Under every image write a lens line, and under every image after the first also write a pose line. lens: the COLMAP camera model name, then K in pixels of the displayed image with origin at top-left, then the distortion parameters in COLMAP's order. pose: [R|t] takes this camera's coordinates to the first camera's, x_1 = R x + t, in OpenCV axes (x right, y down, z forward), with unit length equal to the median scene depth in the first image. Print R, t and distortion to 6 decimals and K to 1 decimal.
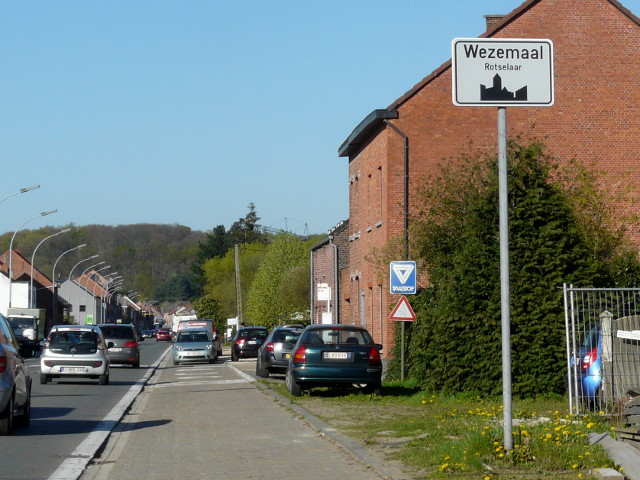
lens RADIAL K [[1169.6, 0, 320.6], [0, 1169.6, 243.4], [0, 0, 1]] dist [0.043776, 0.000000]
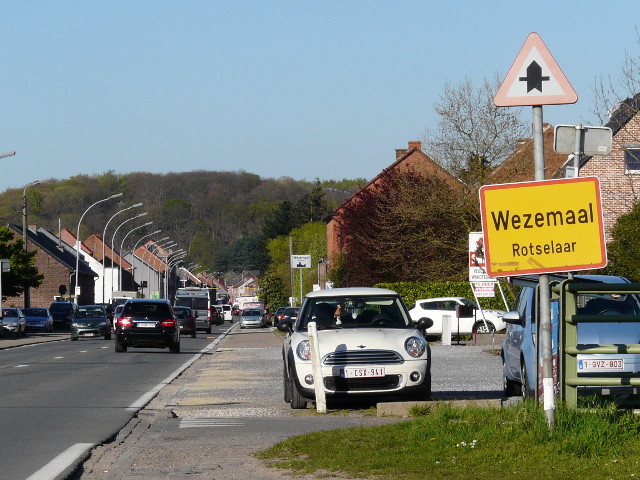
lens RADIAL K [[2292.2, 0, 320.4], [0, 2292.2, 240.0], [0, 0, 1]] dist [-0.363961, 0.000000]
pose [[0.996013, -0.004095, -0.089112, 0.074748], [0.008182, 0.998928, 0.045552, -0.045813], [0.088830, -0.046099, 0.994979, -0.596867]]
